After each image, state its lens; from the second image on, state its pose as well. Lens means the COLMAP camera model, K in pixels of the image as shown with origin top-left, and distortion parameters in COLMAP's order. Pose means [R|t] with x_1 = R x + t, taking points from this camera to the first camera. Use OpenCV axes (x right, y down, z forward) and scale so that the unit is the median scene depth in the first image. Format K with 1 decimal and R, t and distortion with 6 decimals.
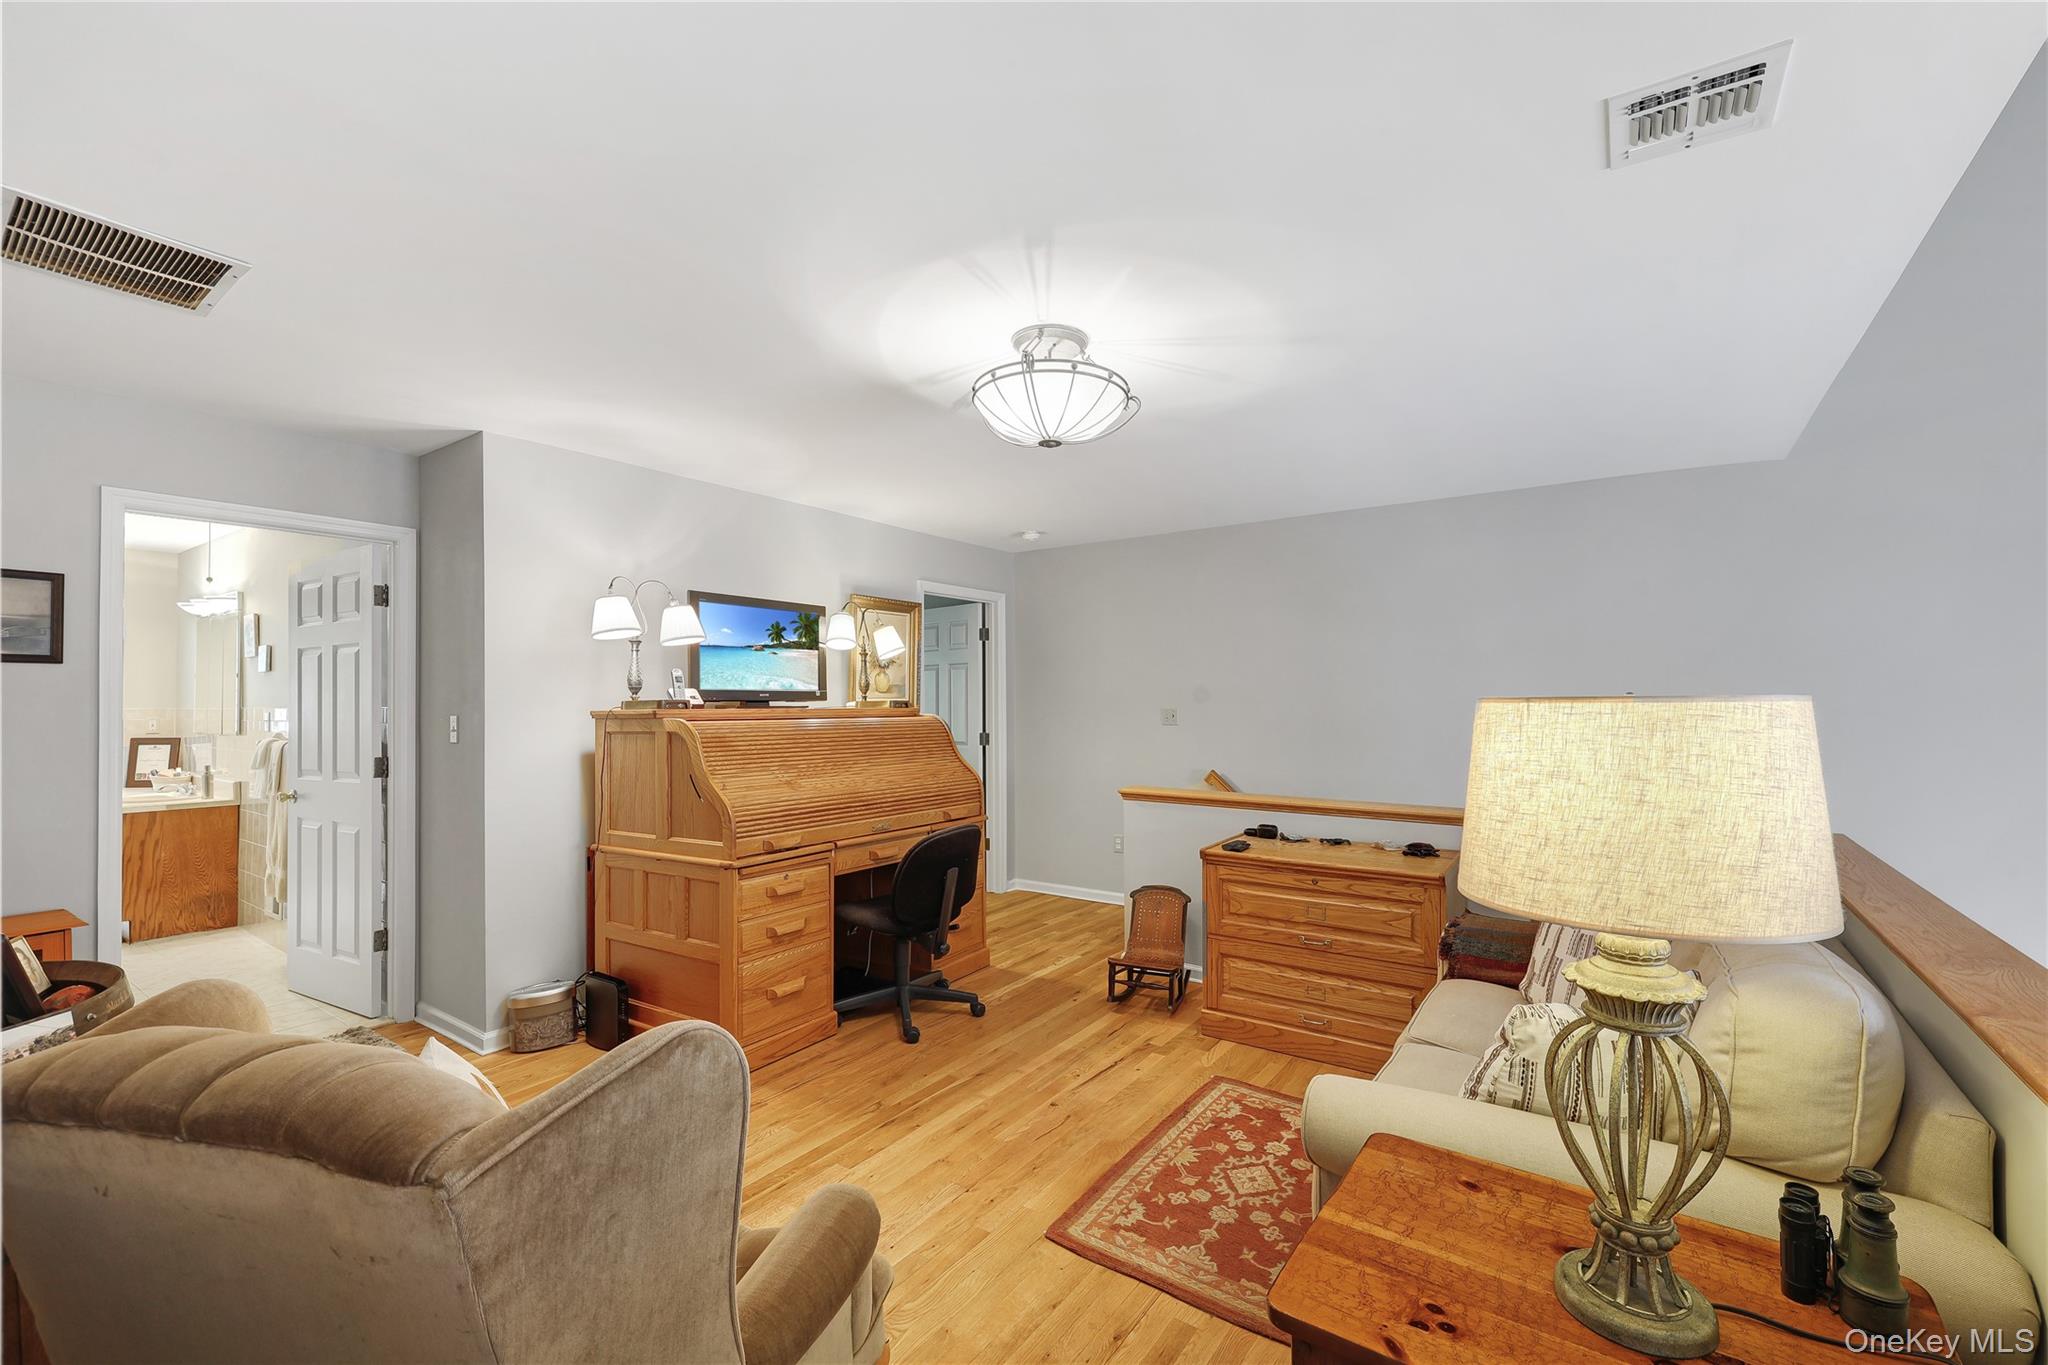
lens RADIAL K [[864.5, 0, 1018.1], [0, 864.5, 689.4], [0, 0, 1]] dist [0.028180, -0.000019]
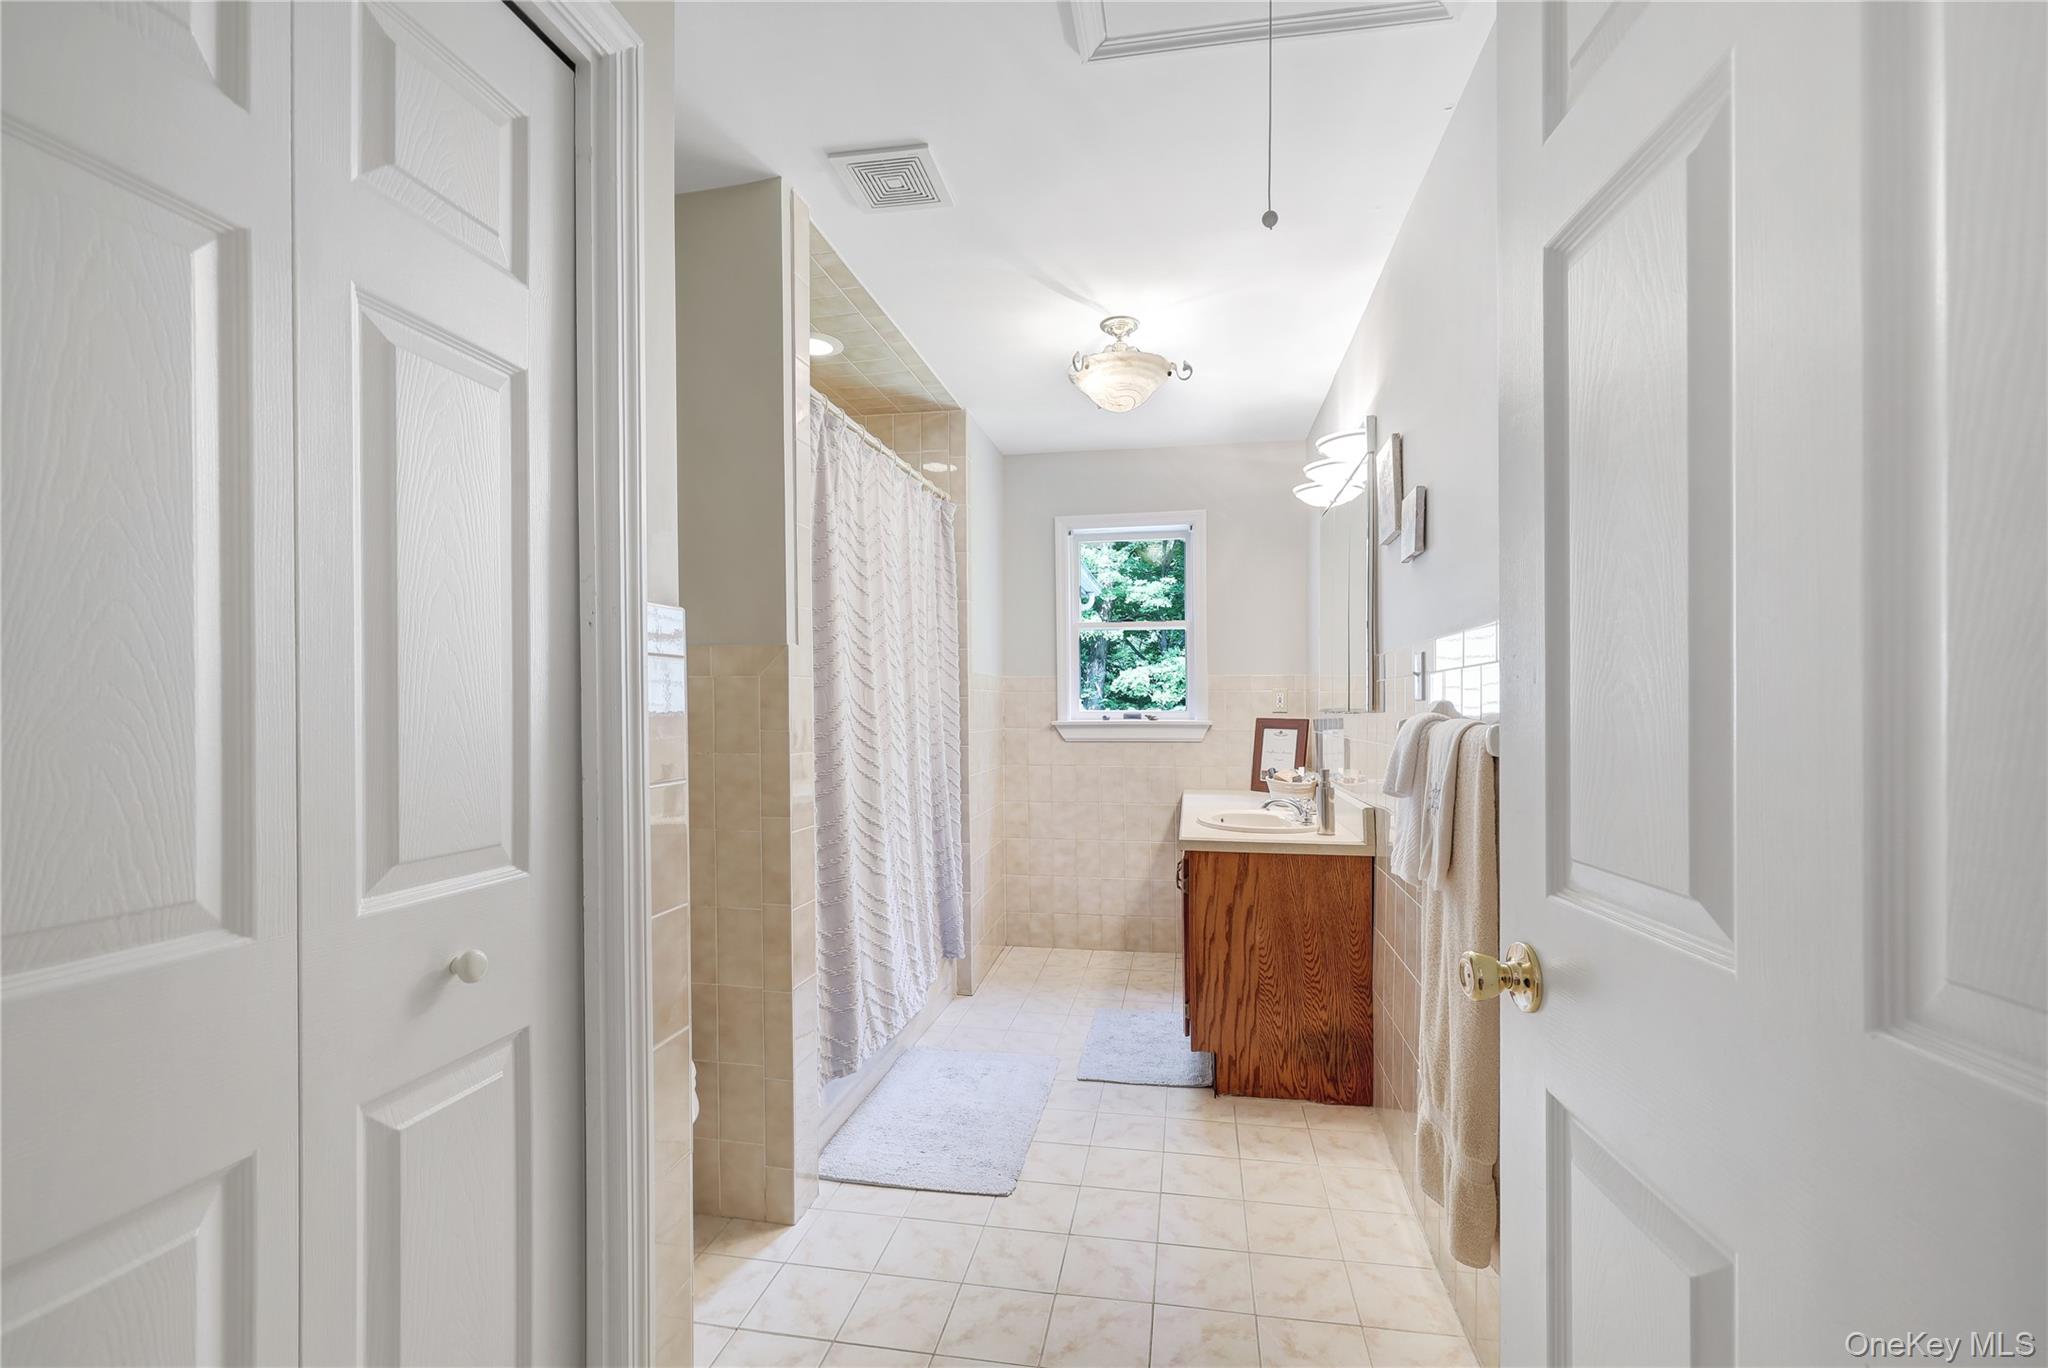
lens RADIAL K [[823.7, 0, 1028.0], [0, 823.7, 700.4], [0, 0, 1]] dist [-0.011291, -0.000204]
pose [[0.411968, -0.002155, -0.911196, -0.566065], [0.006359, 0.999980, 0.000510, 0.045422], [0.911176, -0.006004, 0.411973, 0.662892]]
